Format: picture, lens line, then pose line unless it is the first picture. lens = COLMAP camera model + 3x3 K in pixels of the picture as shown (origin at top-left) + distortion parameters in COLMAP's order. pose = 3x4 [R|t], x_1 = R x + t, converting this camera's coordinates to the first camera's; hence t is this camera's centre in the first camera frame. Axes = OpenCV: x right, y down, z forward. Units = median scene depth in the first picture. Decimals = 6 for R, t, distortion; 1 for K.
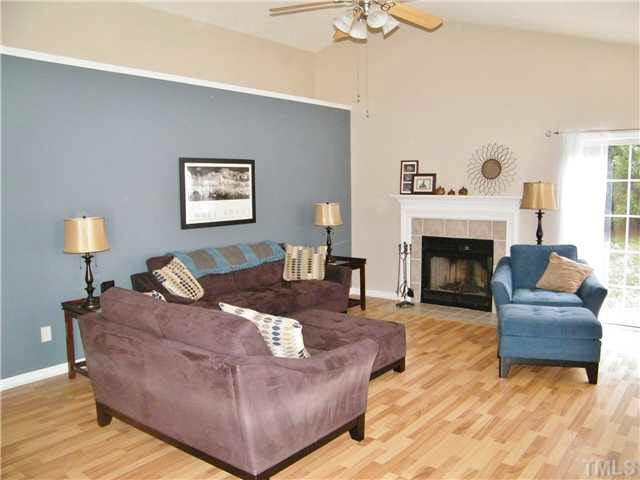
lens RADIAL K [[532.9, 0, 320.0], [0, 532.9, 240.0], [0, 0, 1]] dist [-0.176956, 0.155125]
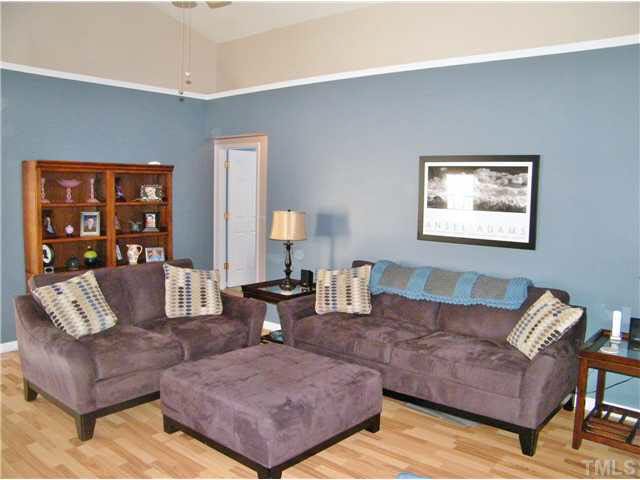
lens RADIAL K [[532.9, 0, 320.0], [0, 532.9, 240.0], [0, 0, 1]] dist [-0.176956, 0.155125]
pose [[-0.007086, 0.107363, -0.994195, 0.561338], [-0.128007, 0.985943, 0.107385, -0.086180], [0.991748, 0.128025, 0.006757, 0.783244]]
